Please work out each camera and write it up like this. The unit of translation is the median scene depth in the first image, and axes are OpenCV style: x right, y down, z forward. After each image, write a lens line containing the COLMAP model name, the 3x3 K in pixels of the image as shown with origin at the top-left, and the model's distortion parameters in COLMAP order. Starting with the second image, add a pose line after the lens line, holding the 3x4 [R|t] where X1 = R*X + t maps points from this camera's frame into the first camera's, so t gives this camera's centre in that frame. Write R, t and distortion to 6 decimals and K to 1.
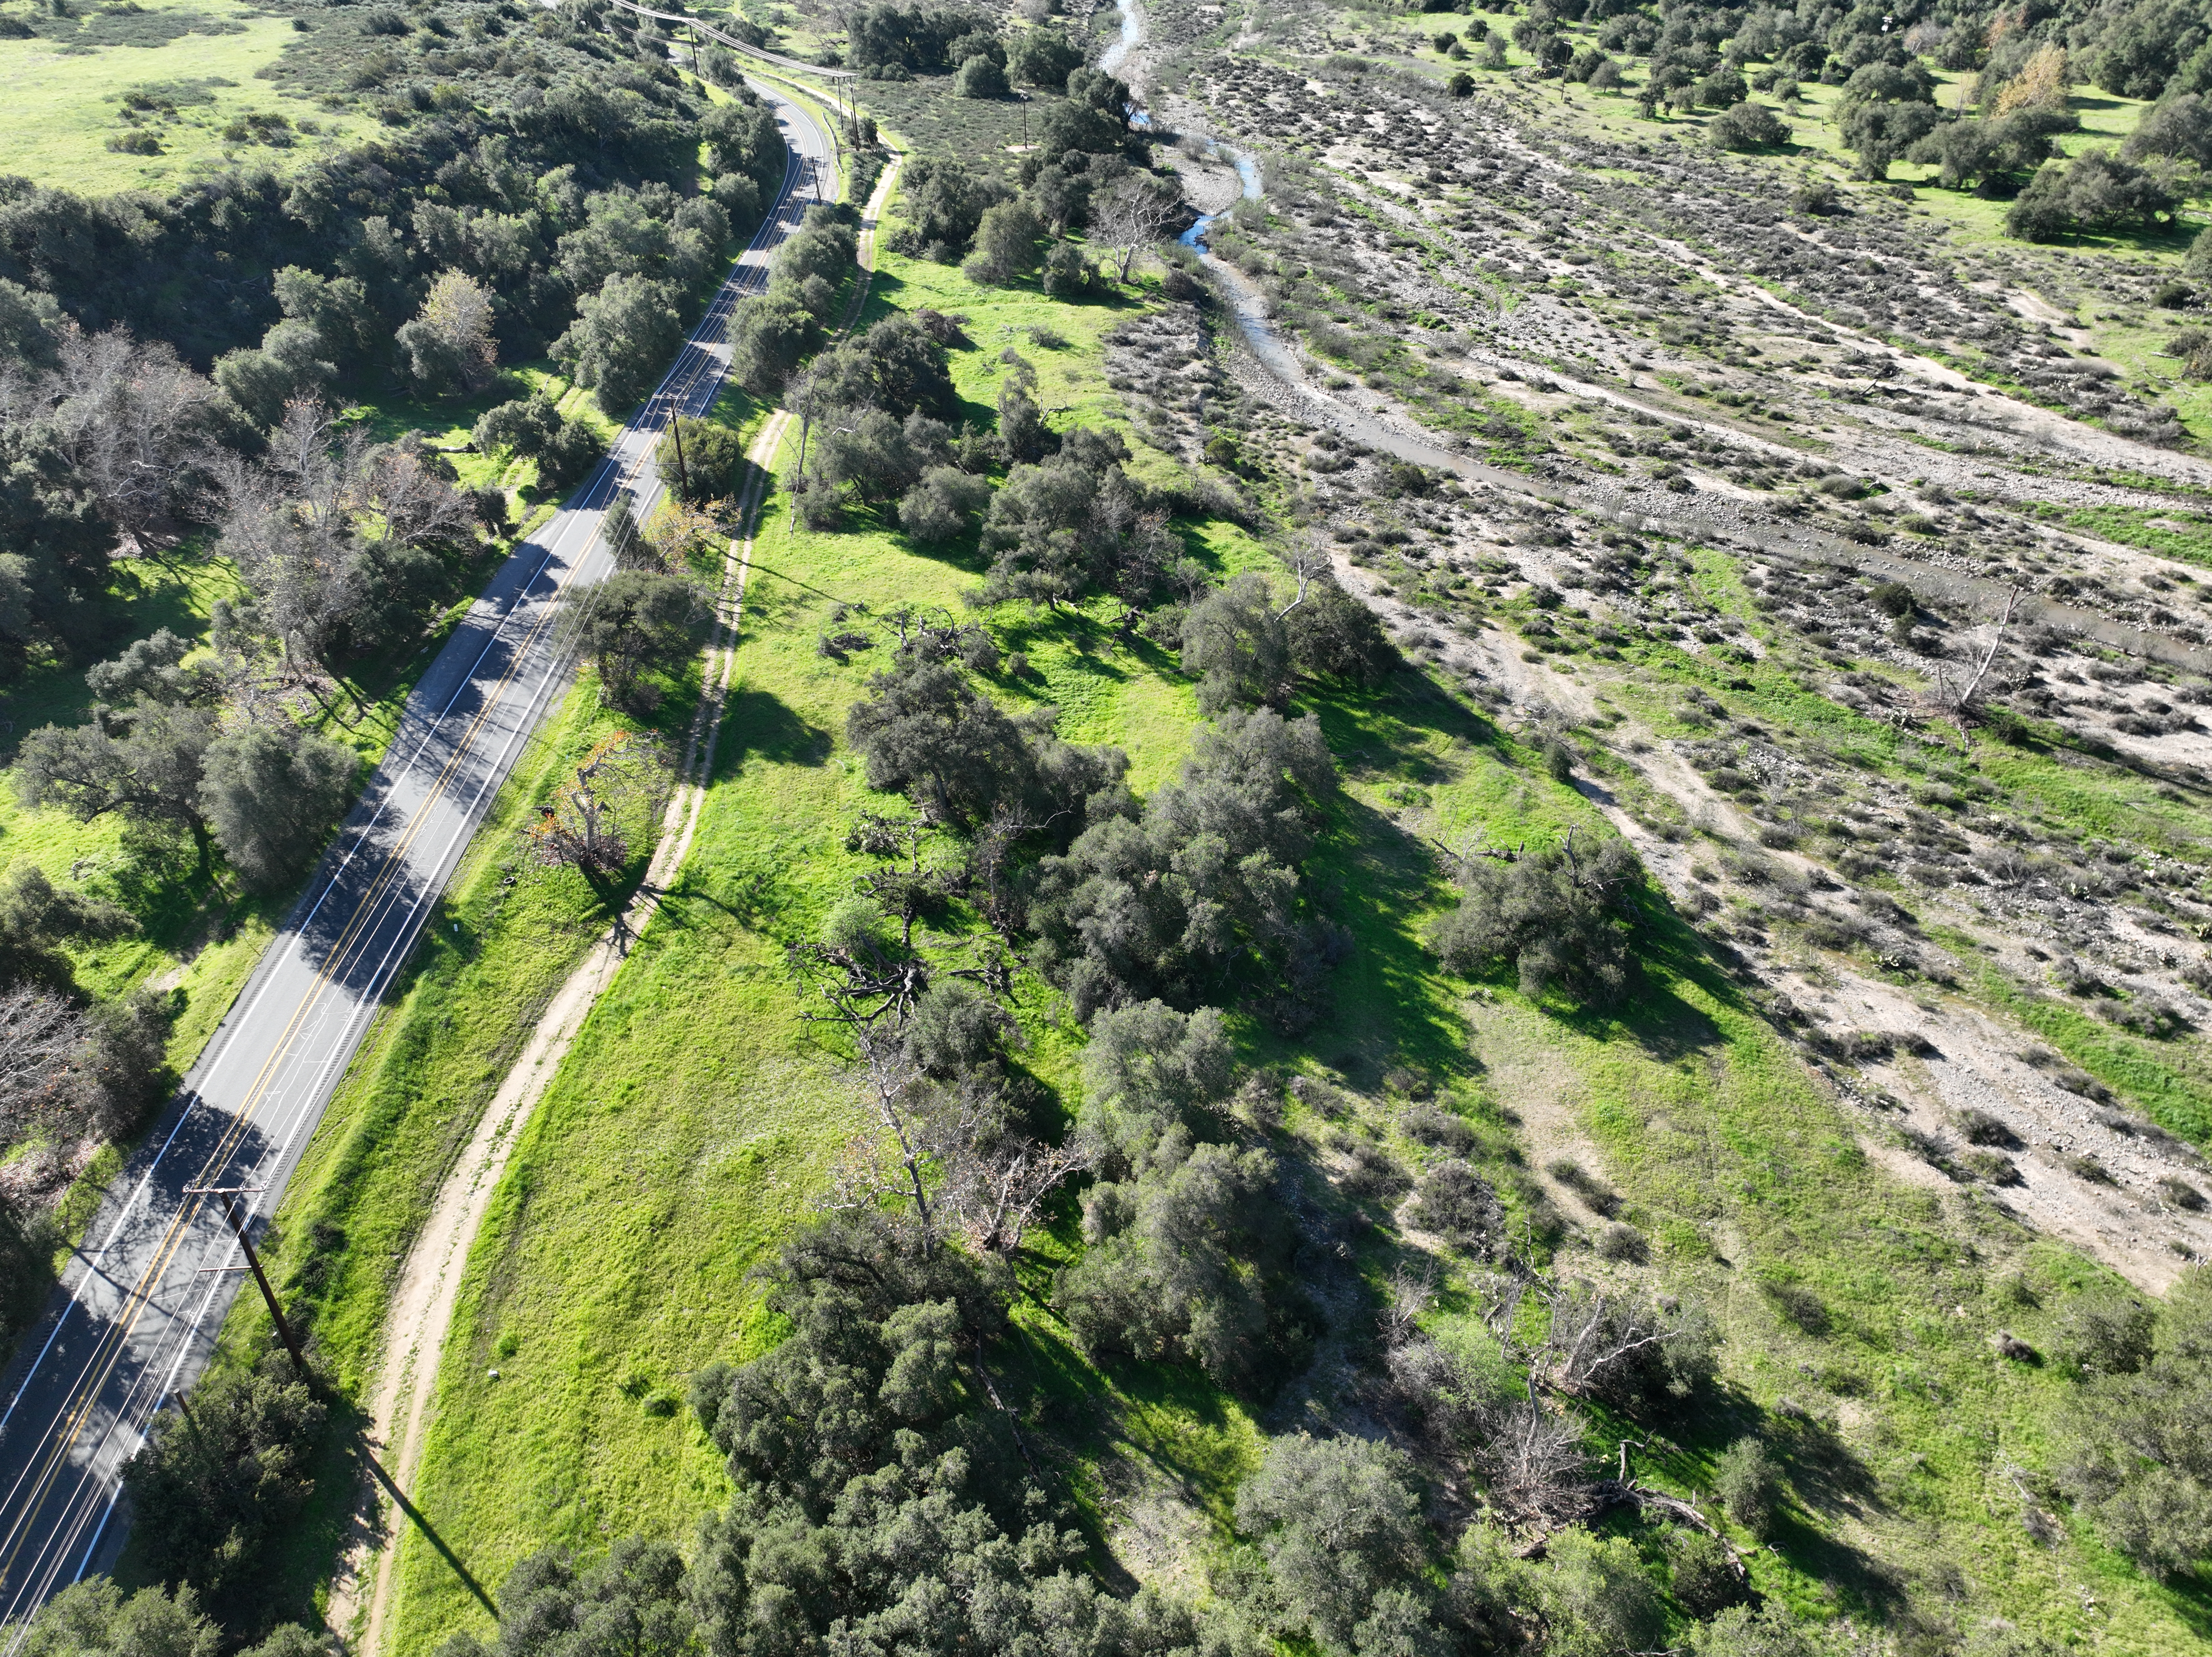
lens RADIAL K [[1549.5, 0, 1106.0], [0, 1549.5, 828.5], [0, 0, 1]] dist [0.006509, 0.015845]
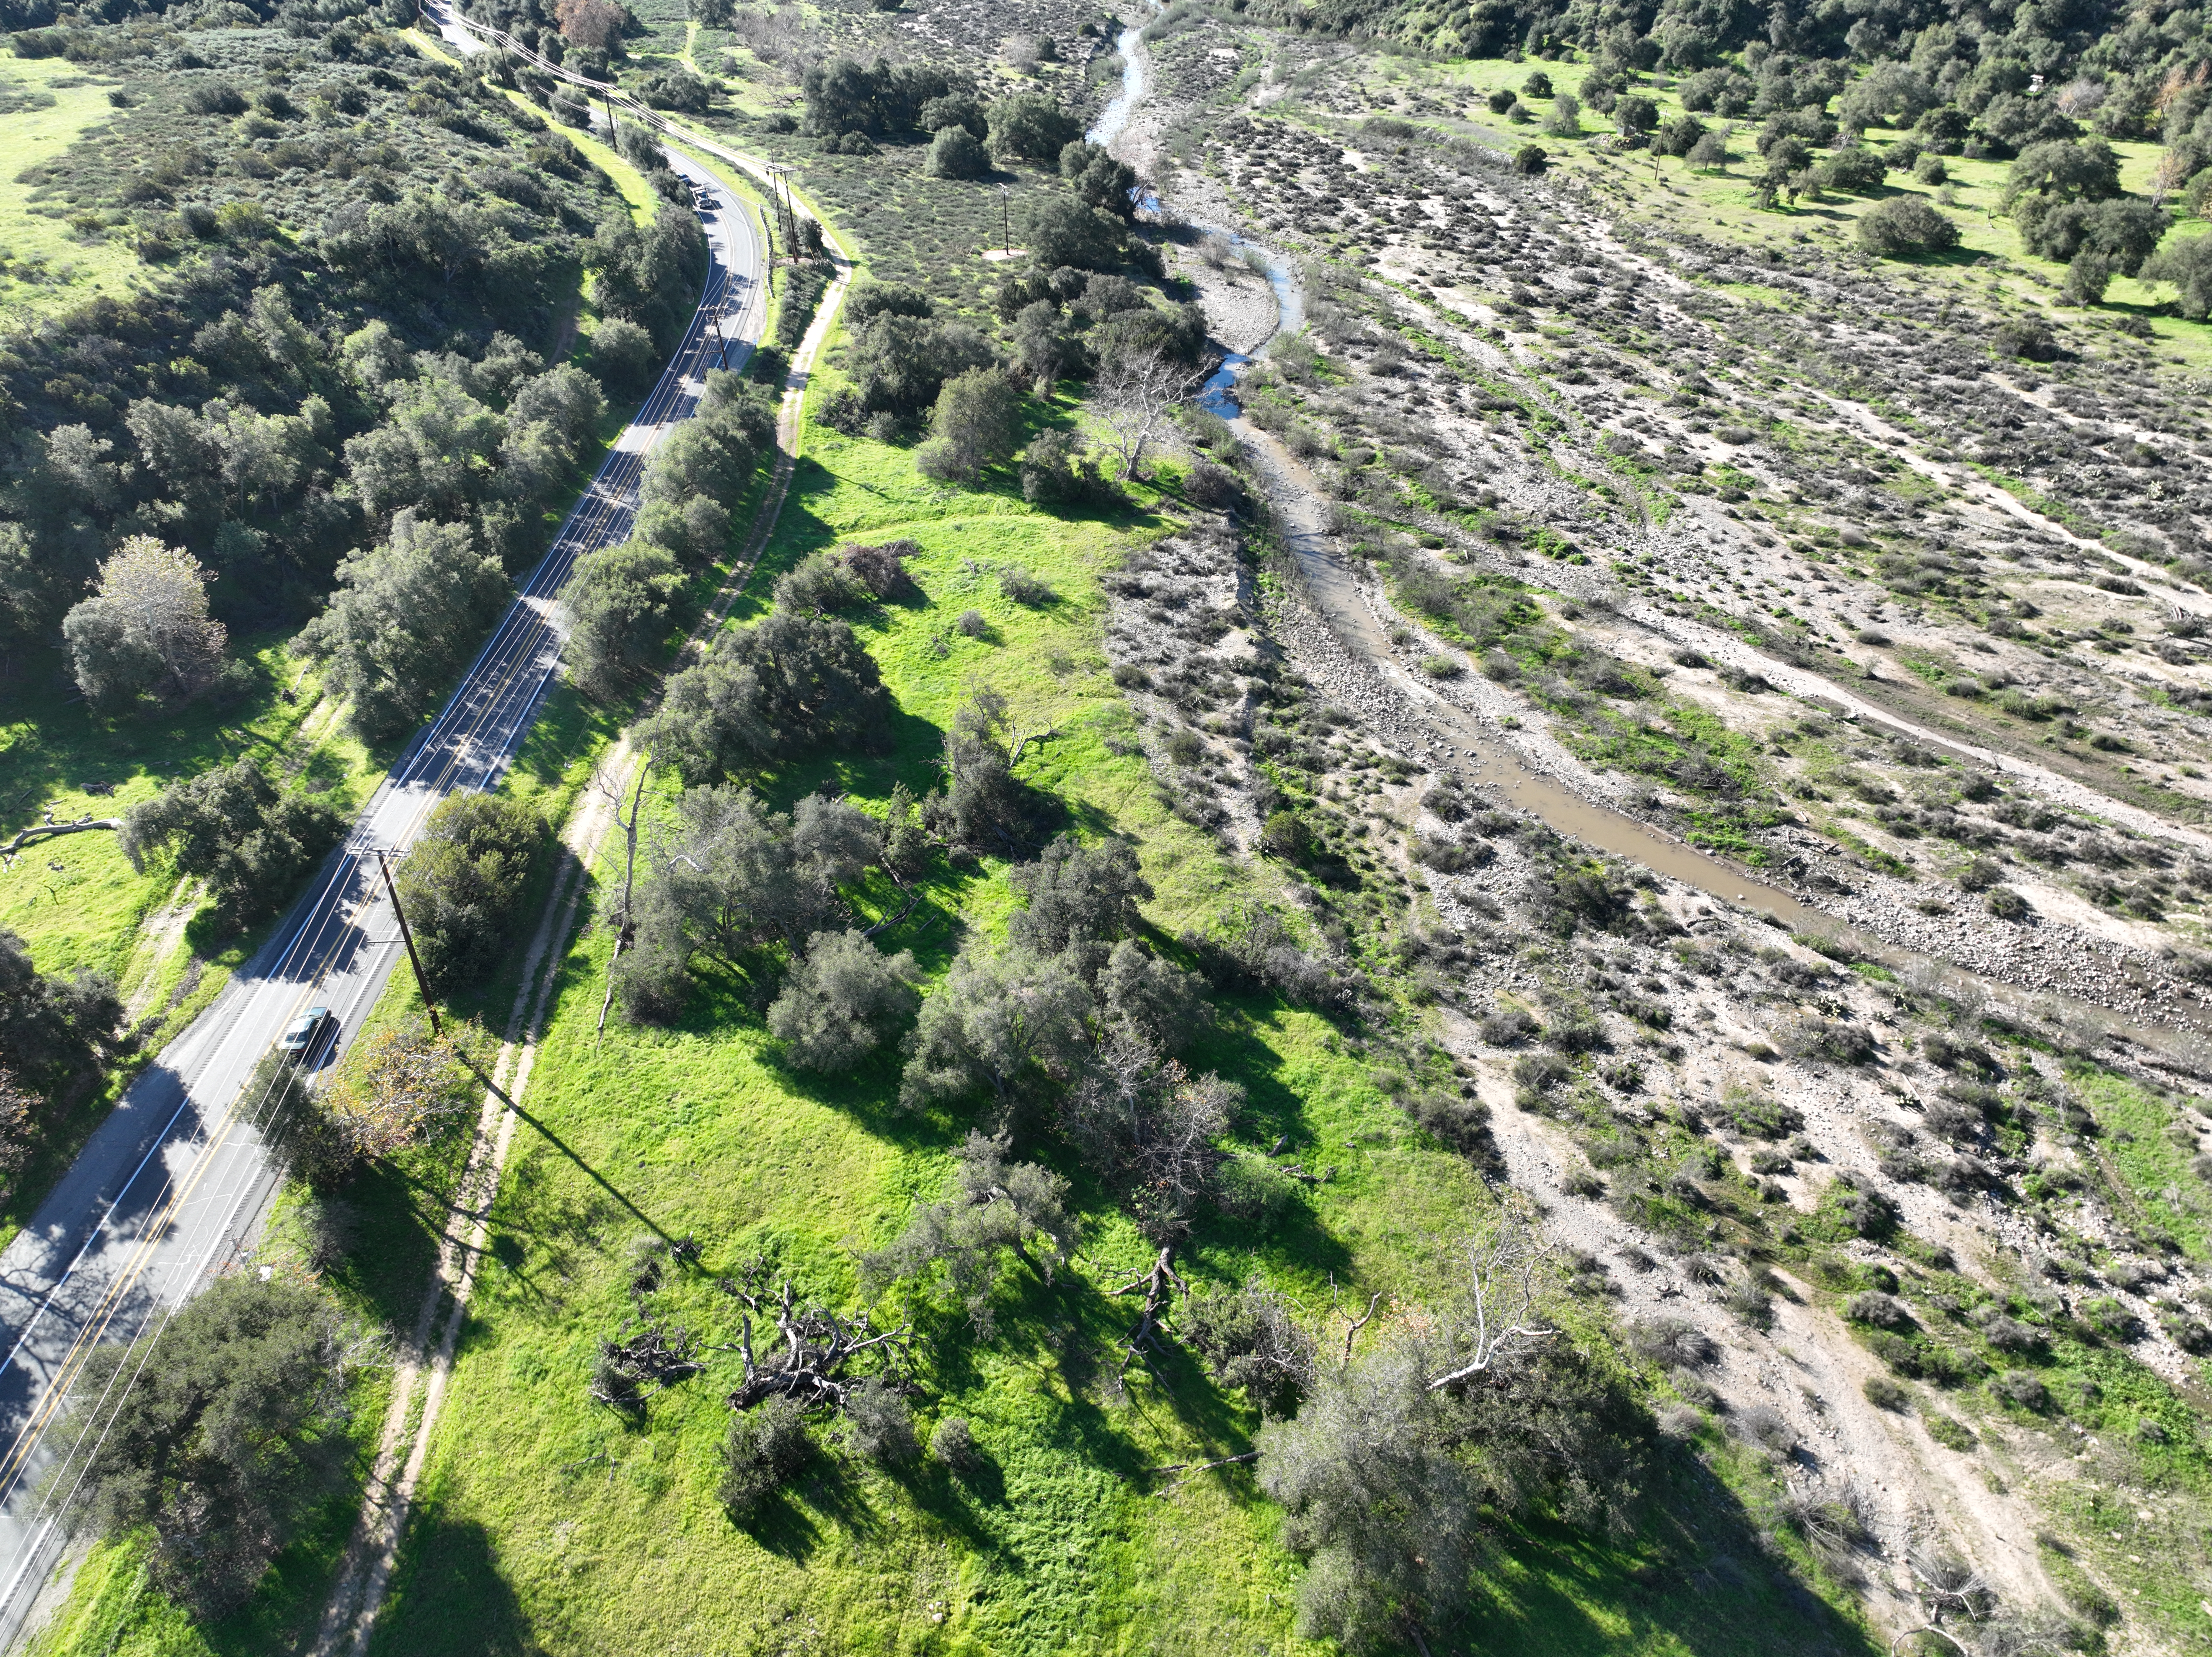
lens RADIAL K [[1549.5, 0, 1106.0], [0, 1549.5, 828.5], [0, 0, 1]] dist [0.006509, 0.015845]
pose [[0.999997, -0.002422, 0.000055, -0.001581], [0.002422, 0.999989, -0.004061, -0.190826], [-0.000045, 0.004061, 0.999992, 0.273050]]
